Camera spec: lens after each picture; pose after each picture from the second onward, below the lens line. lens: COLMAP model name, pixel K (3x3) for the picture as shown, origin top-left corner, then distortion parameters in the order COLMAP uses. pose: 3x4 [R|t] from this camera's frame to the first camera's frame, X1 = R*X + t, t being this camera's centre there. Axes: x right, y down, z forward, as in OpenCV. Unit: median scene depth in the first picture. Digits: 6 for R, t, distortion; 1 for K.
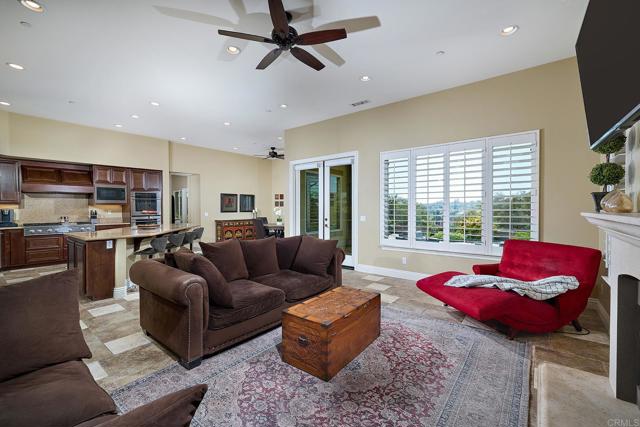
lens RADIAL K [[277.9, 0, 320.4], [0, 277.9, 209.6], [0, 0, 1]] dist [0.001421, 0.000239]
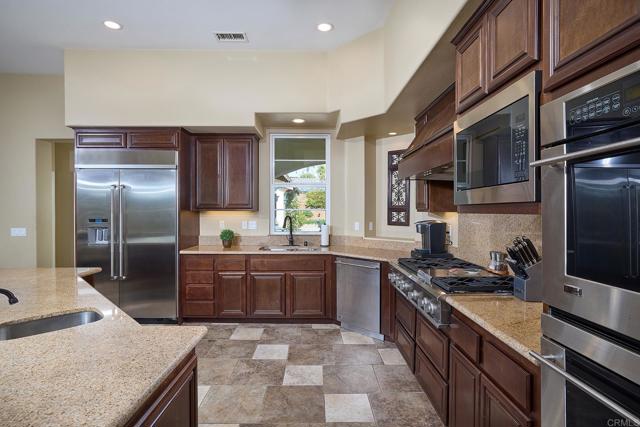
lens RADIAL K [[318.4, 0, 318.6], [0, 318.4, 213.9], [0, 0, 1]] dist [-0.016570, 0.000898]
pose [[-0.781155, 0.008582, -0.624278, -0.554886], [-0.004983, 0.999788, 0.019979, -0.020907], [0.624317, 0.018718, -0.780947, 1.119394]]
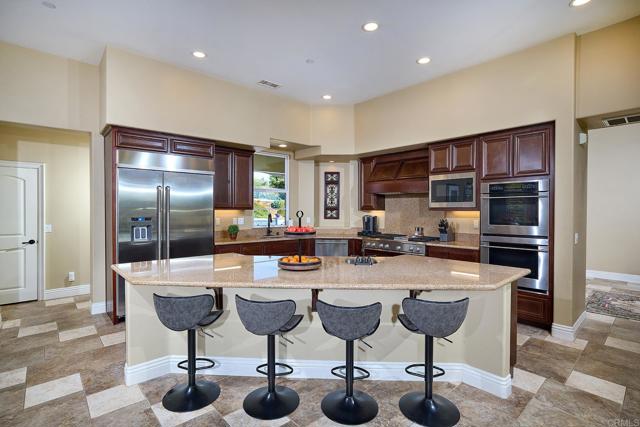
lens RADIAL K [[318.4, 0, 323.8], [0, 318.4, 209.4], [0, 0, 1]] dist [-0.016570, 0.000898]
pose [[-0.159987, 0.000971, -0.987119, -0.100153], [-0.010219, 0.999944, 0.002640, -0.018958], [0.987066, 0.010510, -0.159968, 0.874766]]
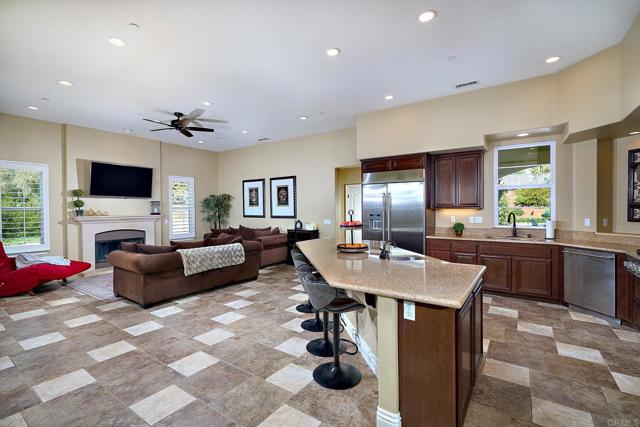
lens RADIAL K [[294.5, 0, 318.2], [0, 294.5, 212.9], [0, 0, 1]] dist [0.003993, 0.001140]
pose [[-0.998398, 0.009667, -0.055757, -0.395848], [0.008536, 0.999754, 0.020487, -0.022261], [0.055941, 0.019978, -0.998234, 1.275353]]
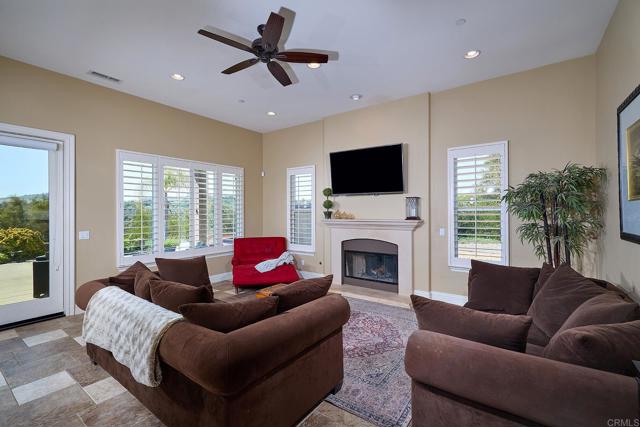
lens RADIAL K [[277.9, 0, 320.8], [0, 277.9, 213.4], [0, 0, 1]] dist [0.001421, 0.000239]
pose [[-0.043184, -0.000524, 0.999067, -0.466155], [0.009632, 0.999953, 0.000941, -0.014627], [-0.999021, 0.009664, -0.043177, 0.354712]]
